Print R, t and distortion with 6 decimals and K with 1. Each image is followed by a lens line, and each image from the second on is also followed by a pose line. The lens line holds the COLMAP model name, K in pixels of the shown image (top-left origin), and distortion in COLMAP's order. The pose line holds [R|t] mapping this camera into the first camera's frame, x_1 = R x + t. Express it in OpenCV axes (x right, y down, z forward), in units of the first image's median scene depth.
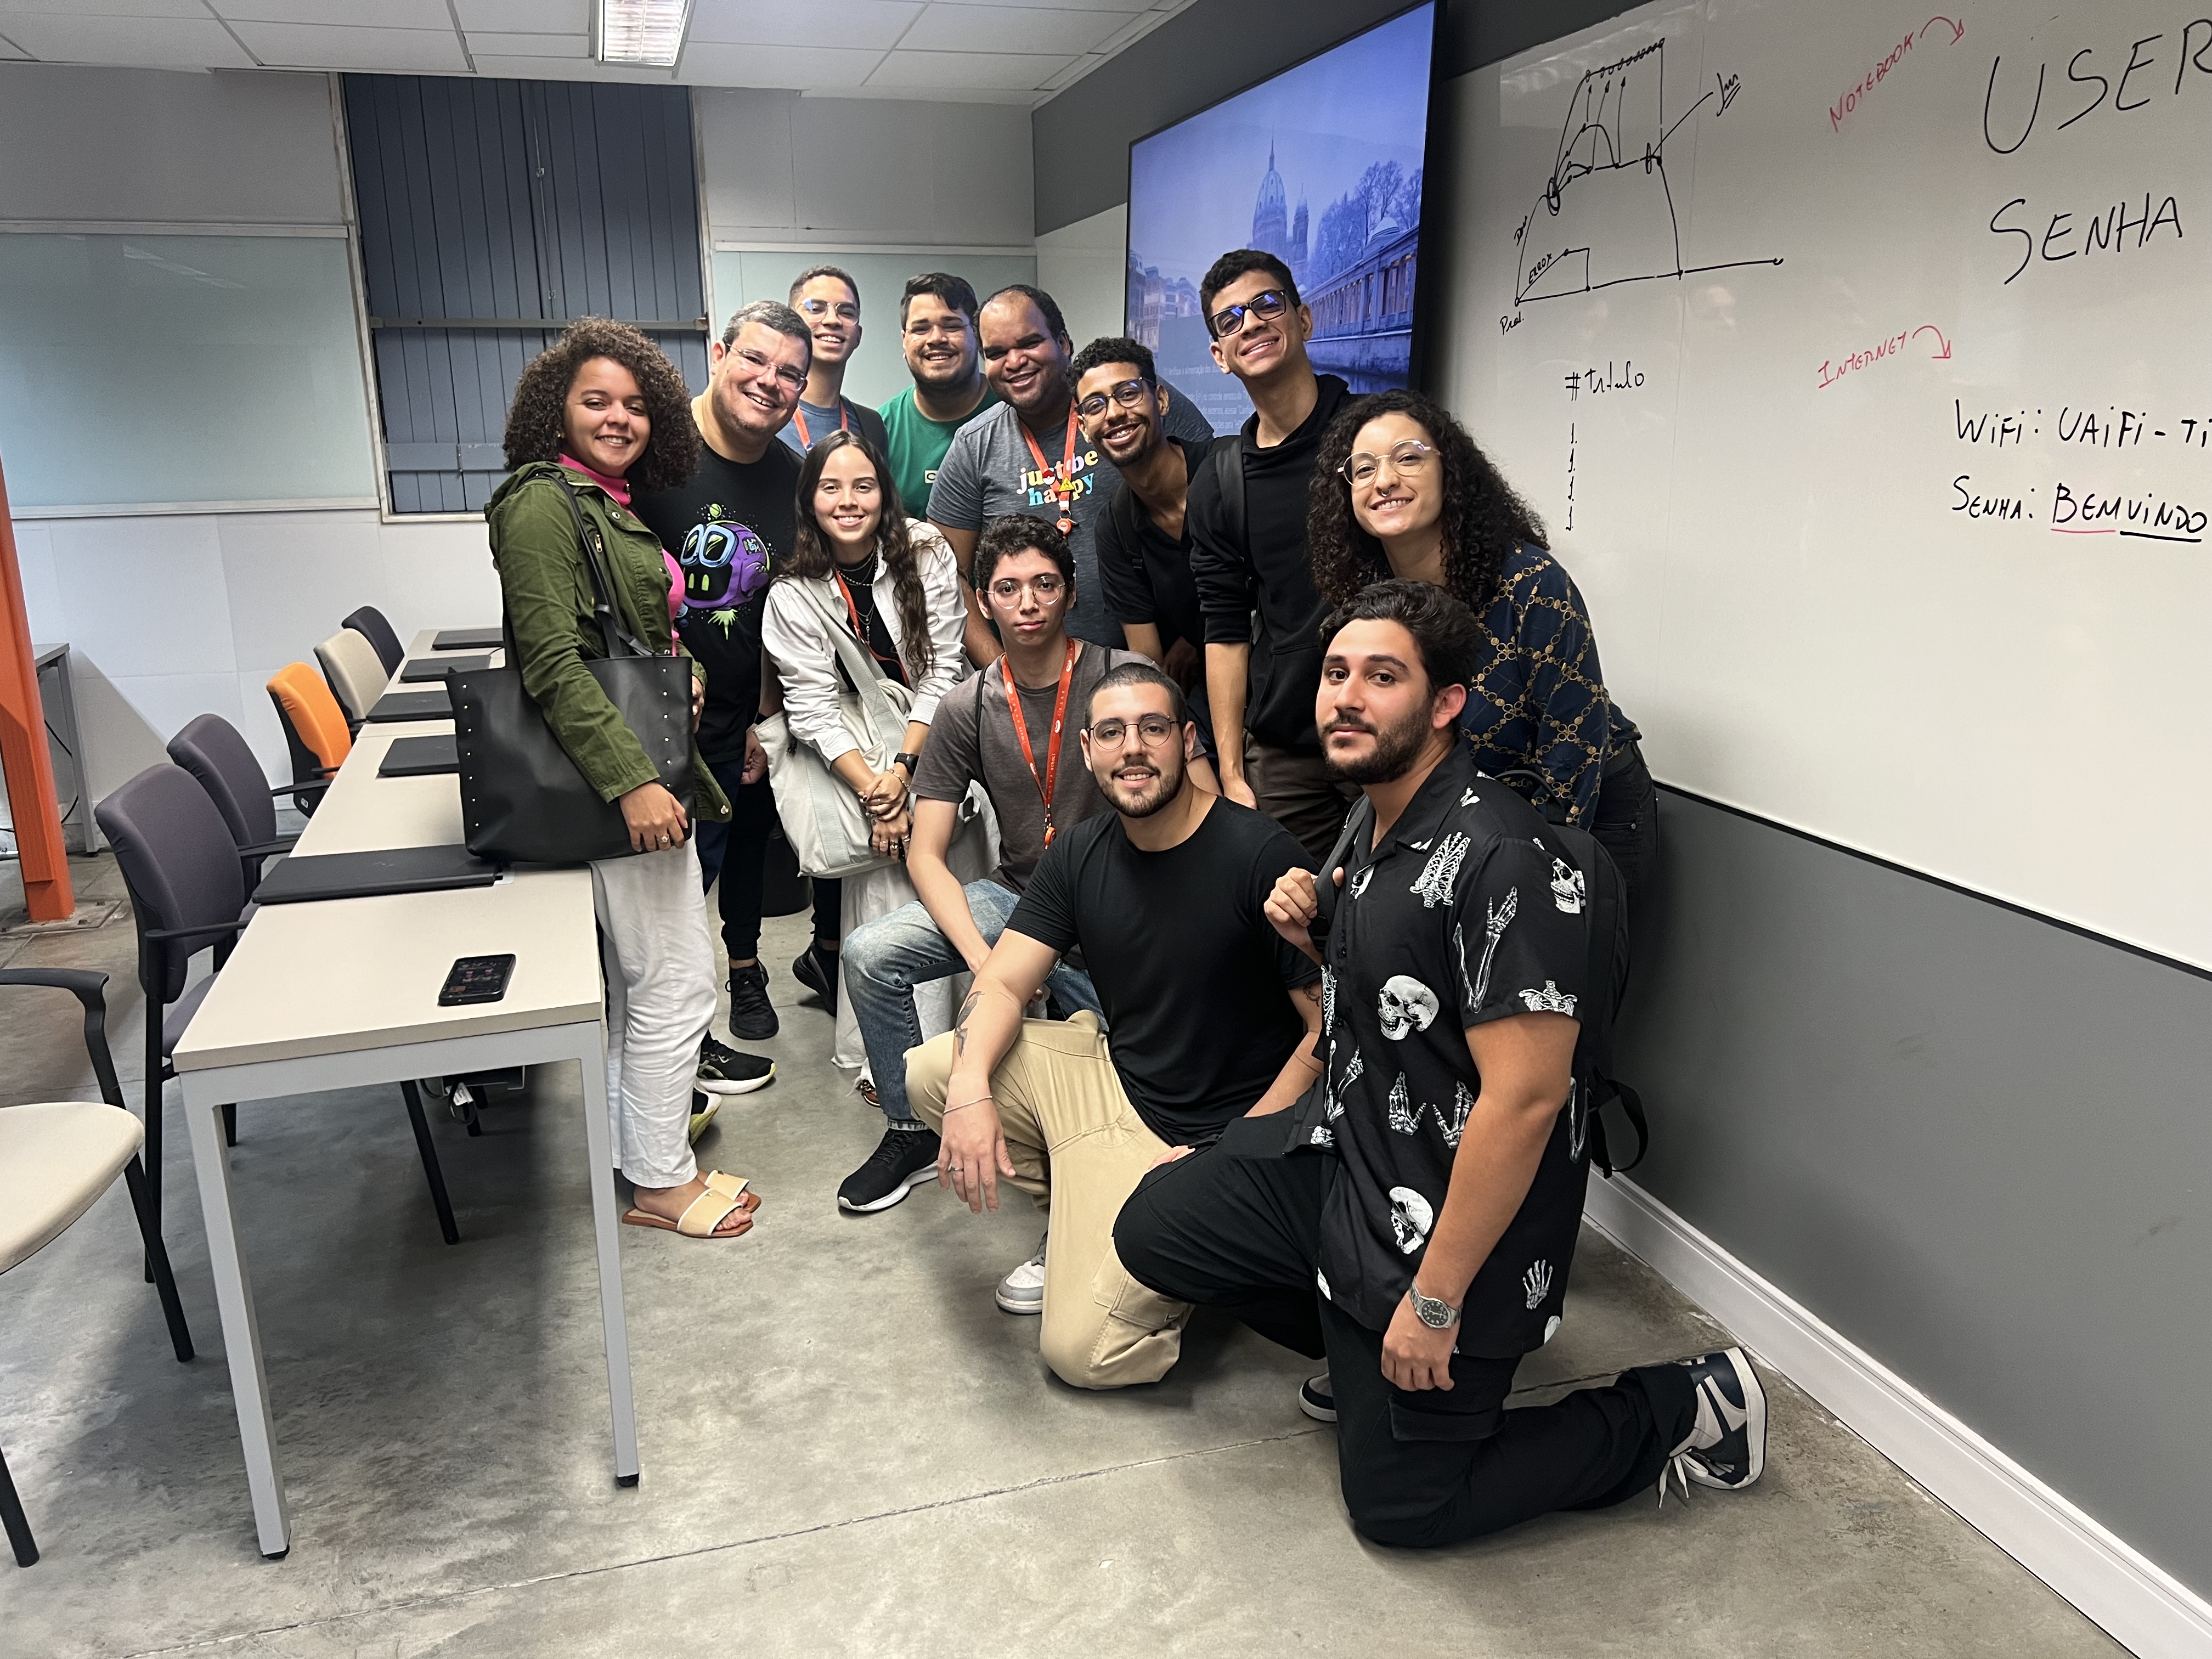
lens RADIAL K [[1659.6, 0, 1087.2], [0, 1659.6, 814.2], [0, 0, 1]] dist [0.031175, -0.028686]
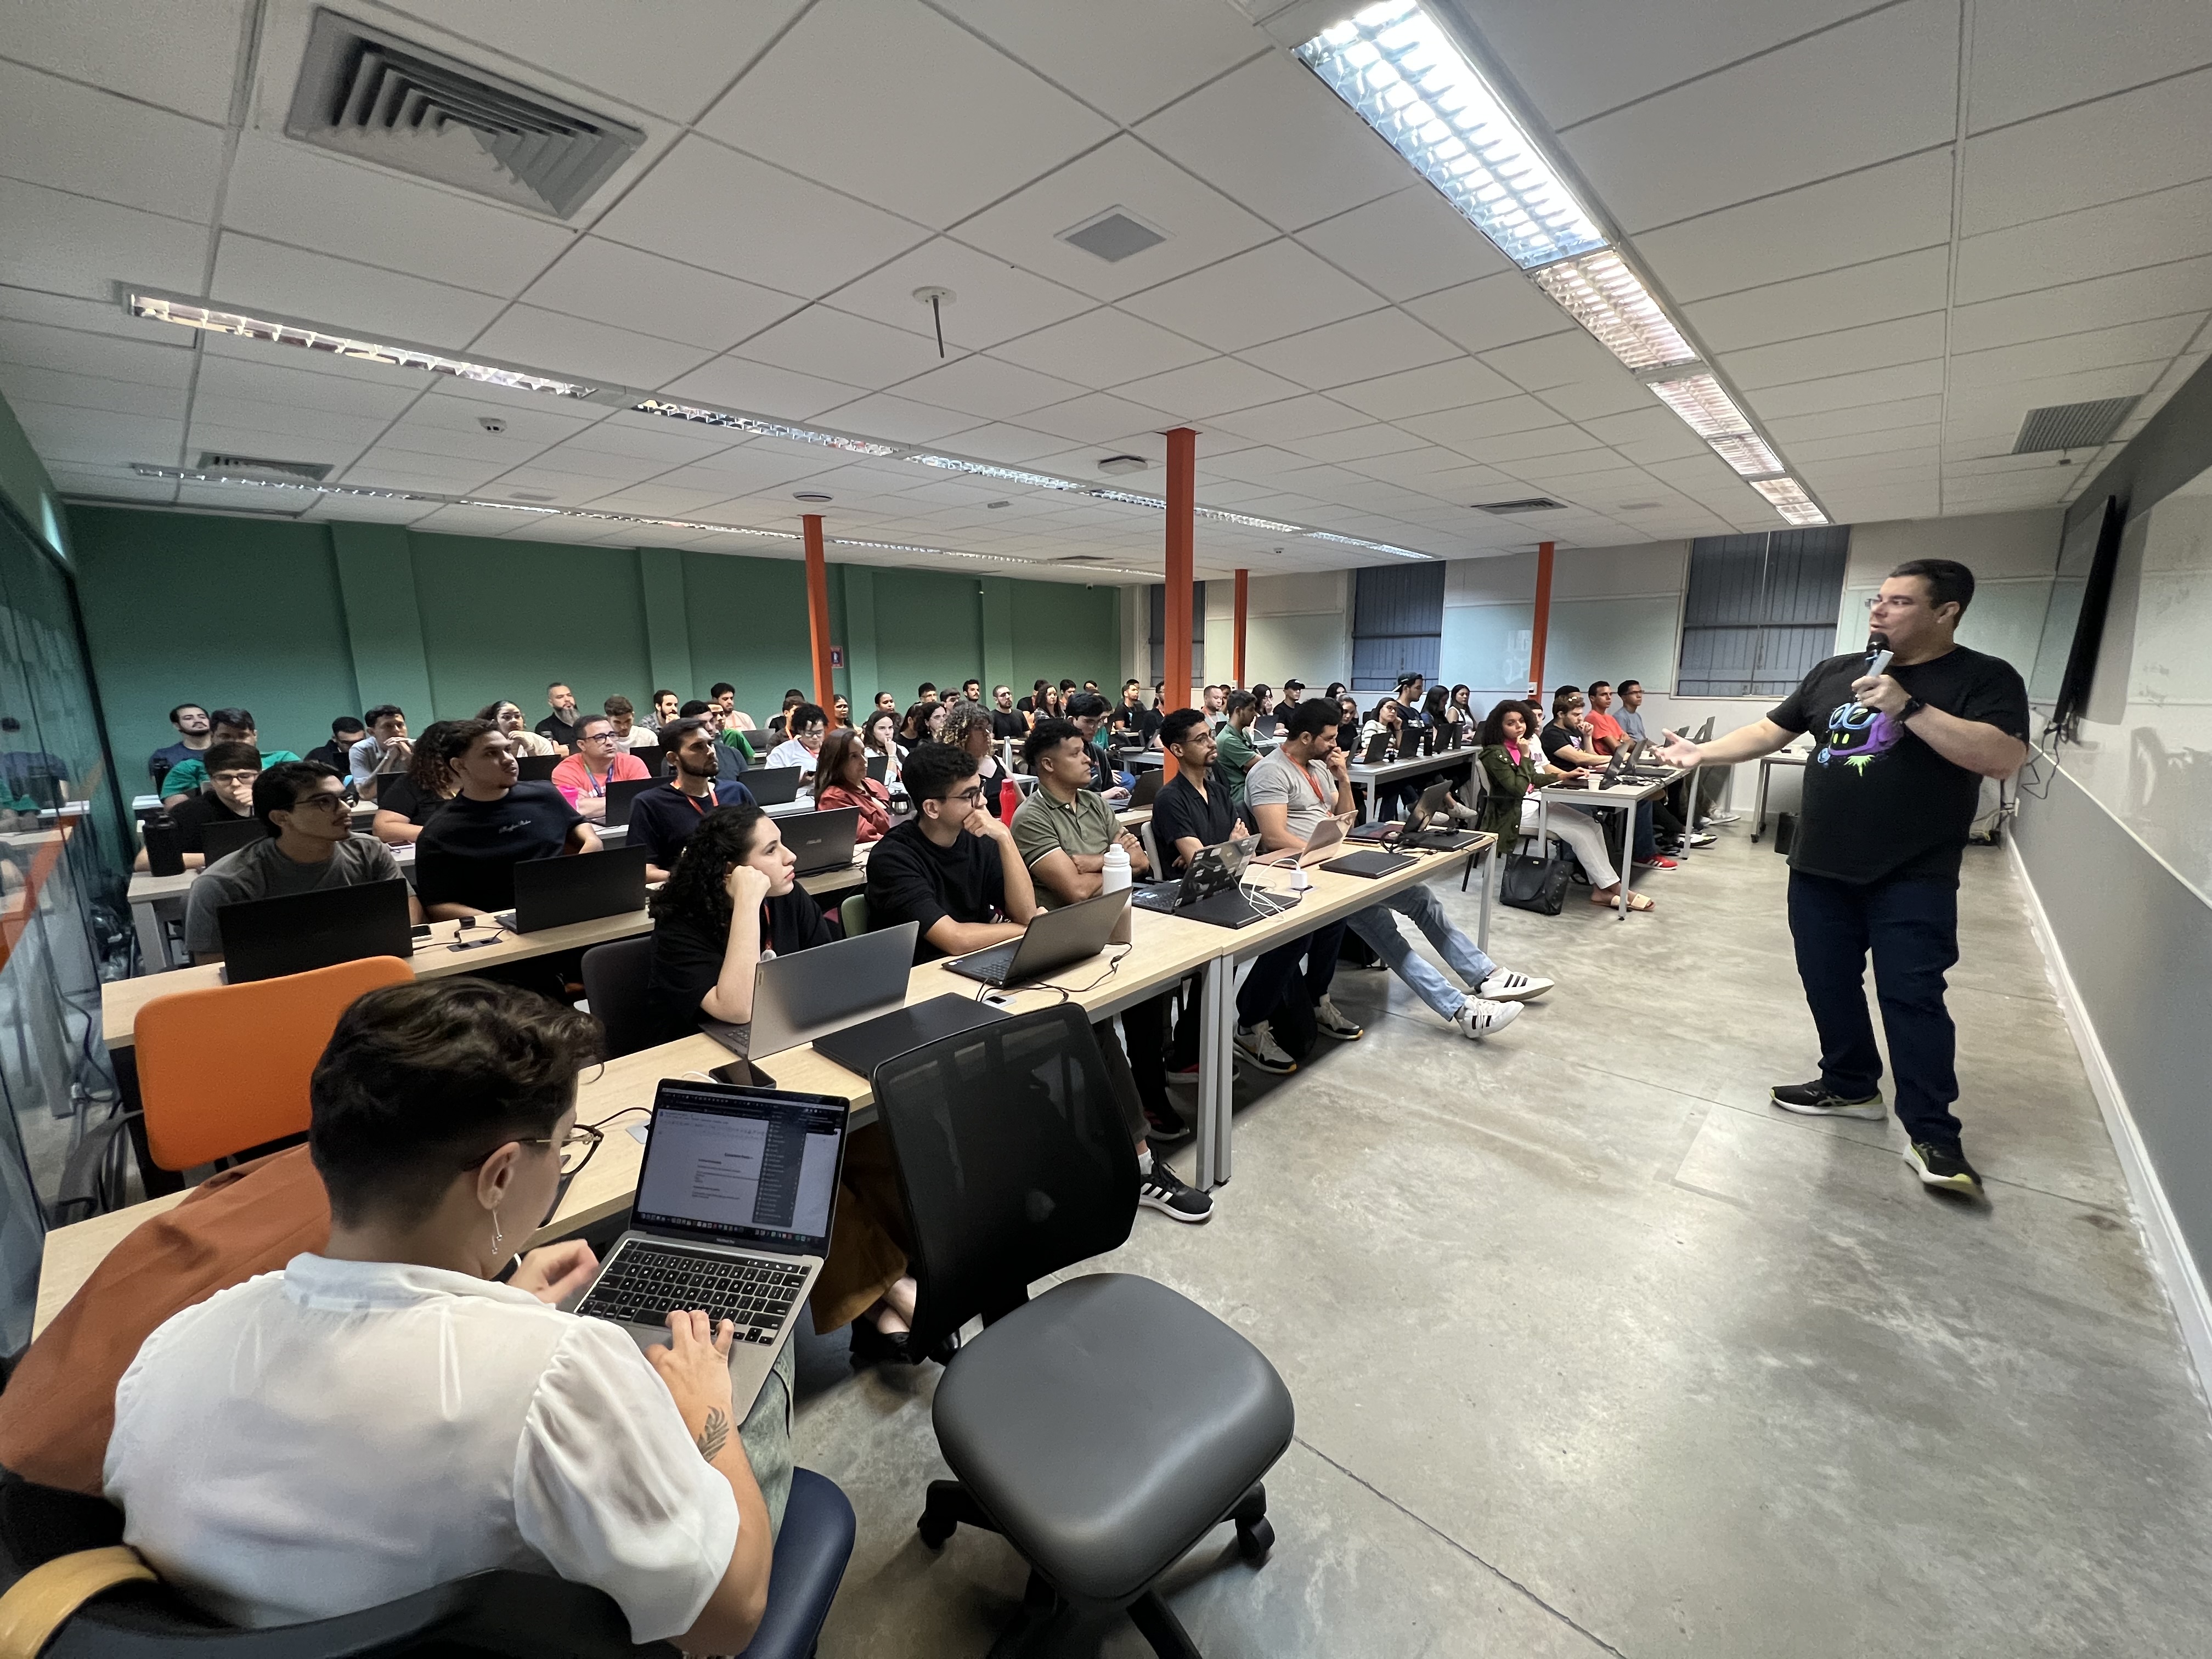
lens RADIAL K [[885.0, 0, 1104.1], [0, 885.0, 827.1], [0, 0, 1]] dist [0.000296, -0.000243]
pose [[0.513135, 0.165270, -0.842246, 0.708285], [-0.202175, 0.976949, 0.068527, 0.236326], [0.834157, 0.135118, 0.534720, -1.021155]]
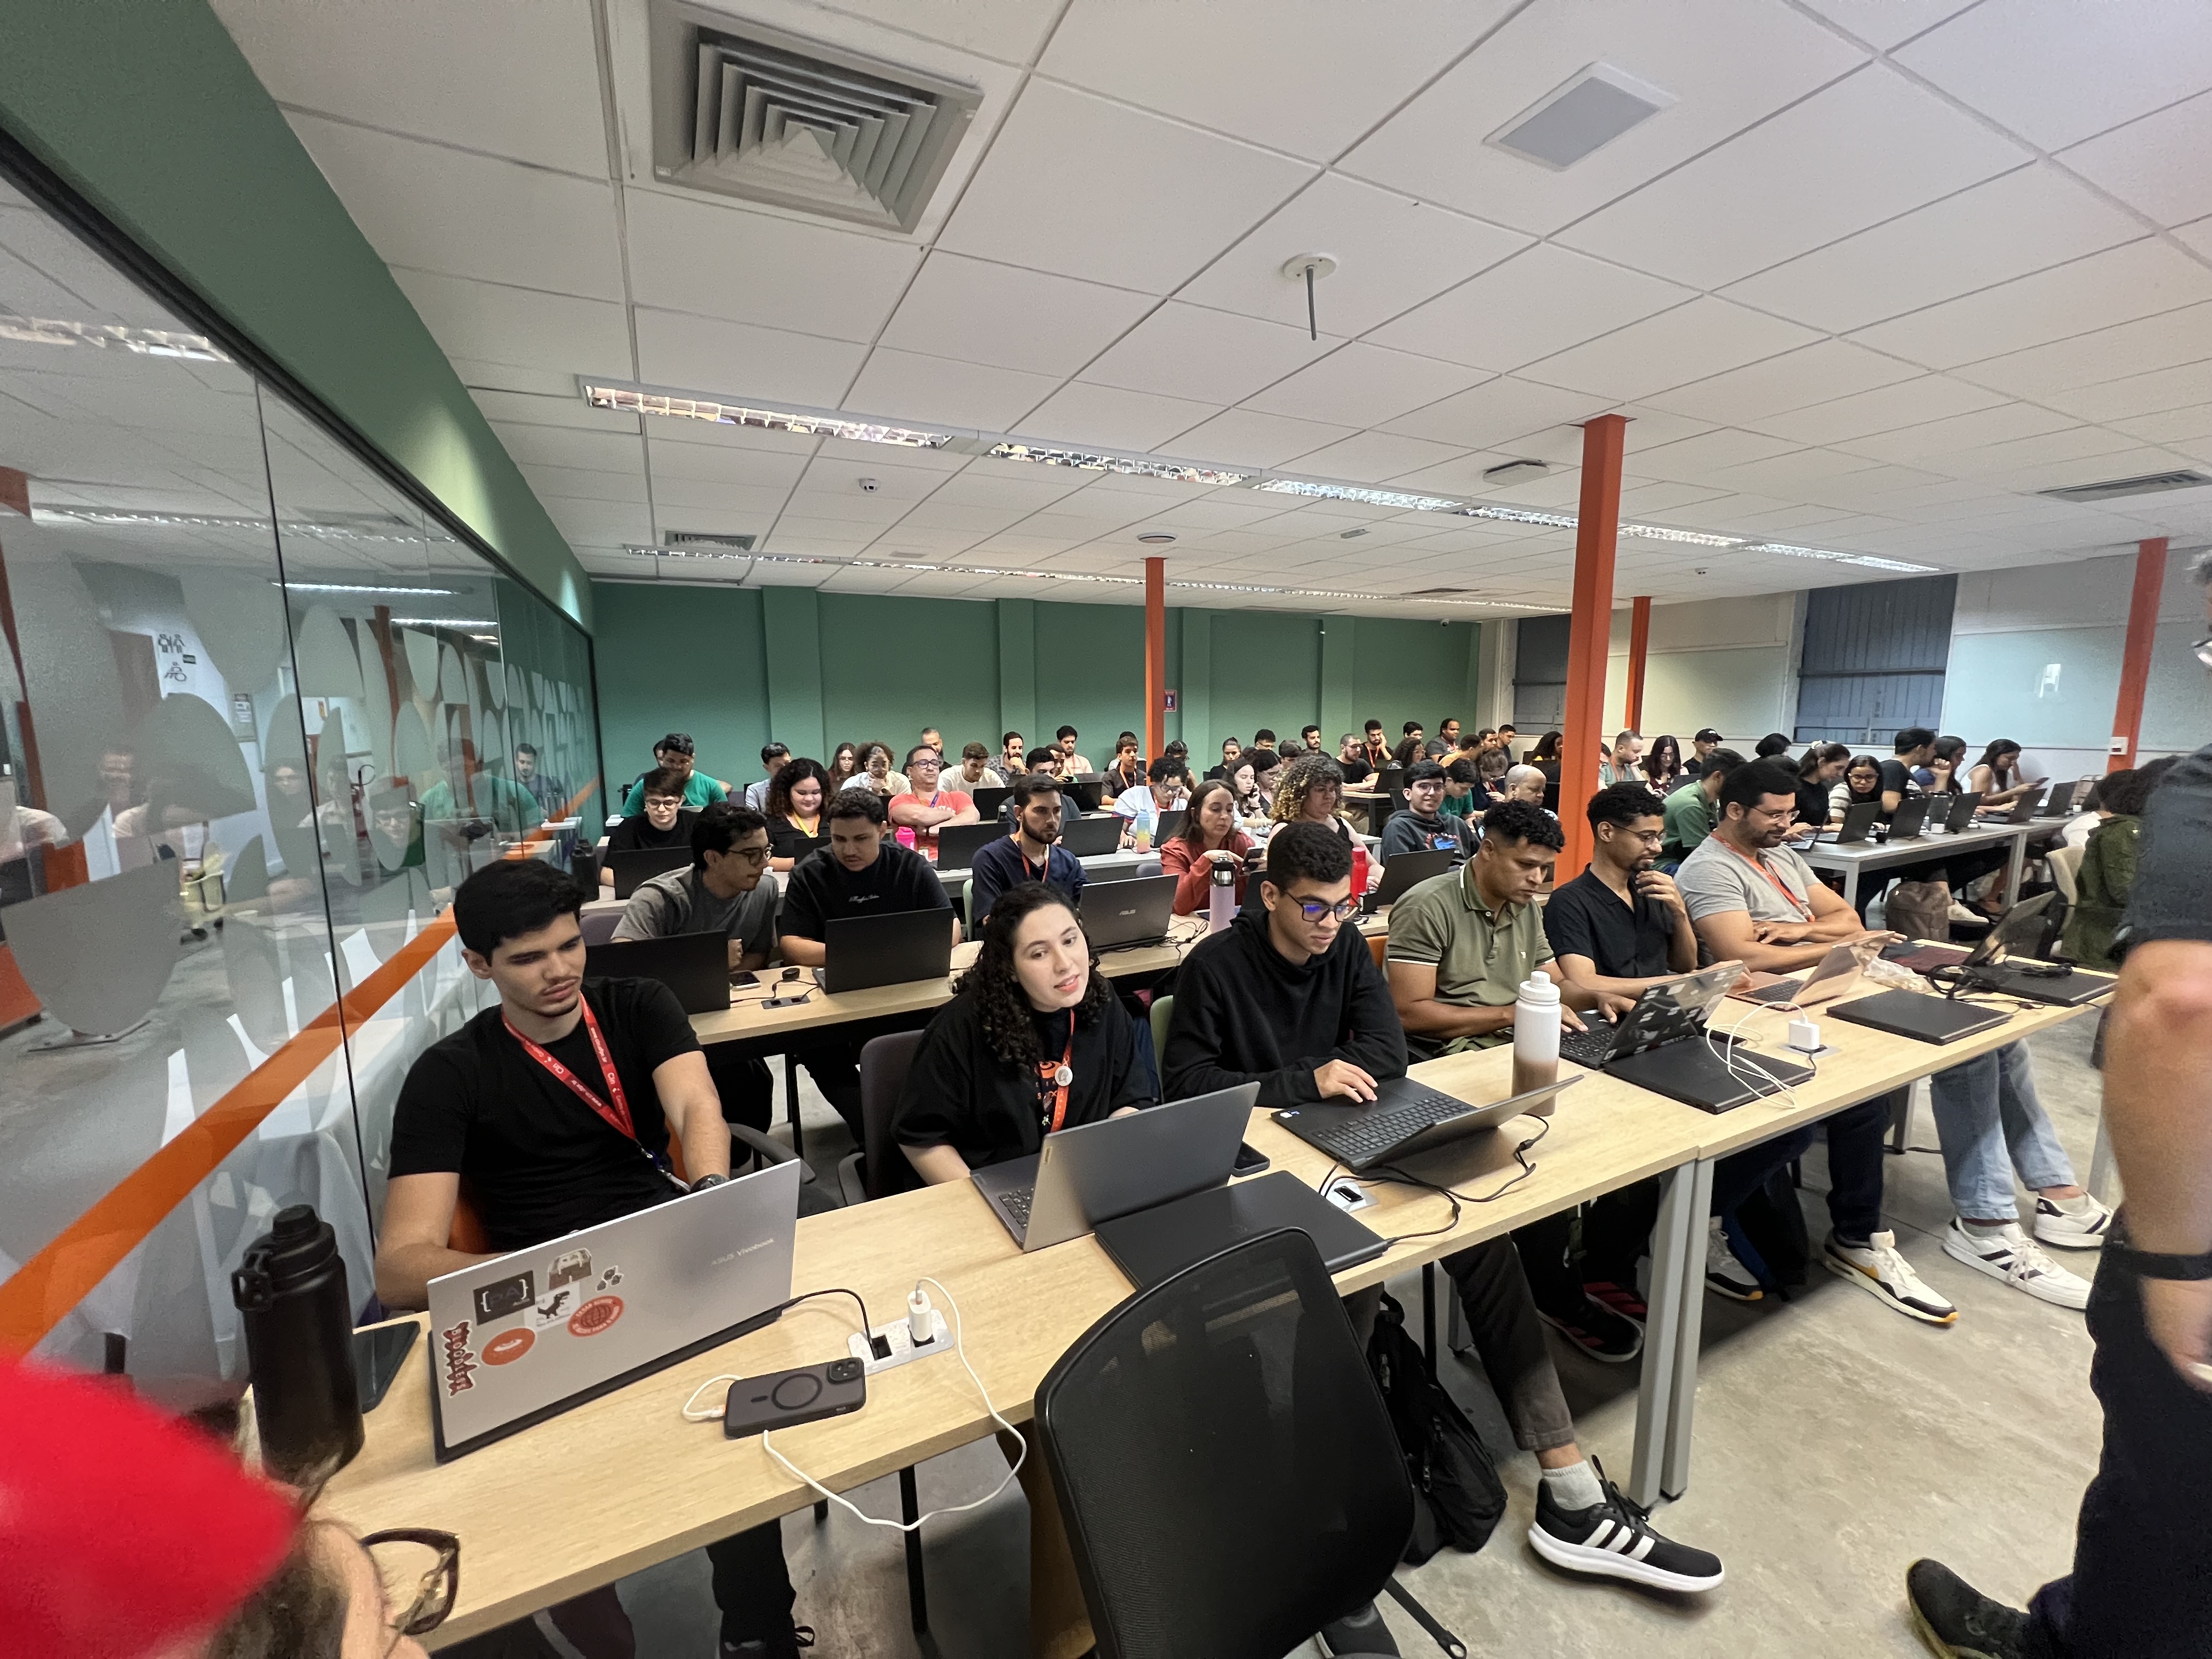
lens RADIAL K [[885.0, 0, 1102.5], [0, 885.0, 826.0], [0, 0, 1]] dist [0.000296, -0.000243]
pose [[0.171682, 0.142705, -0.974762, 0.522988], [-0.230277, 0.967855, 0.101136, 0.218763], [0.957861, 0.207102, 0.199025, -0.970149]]
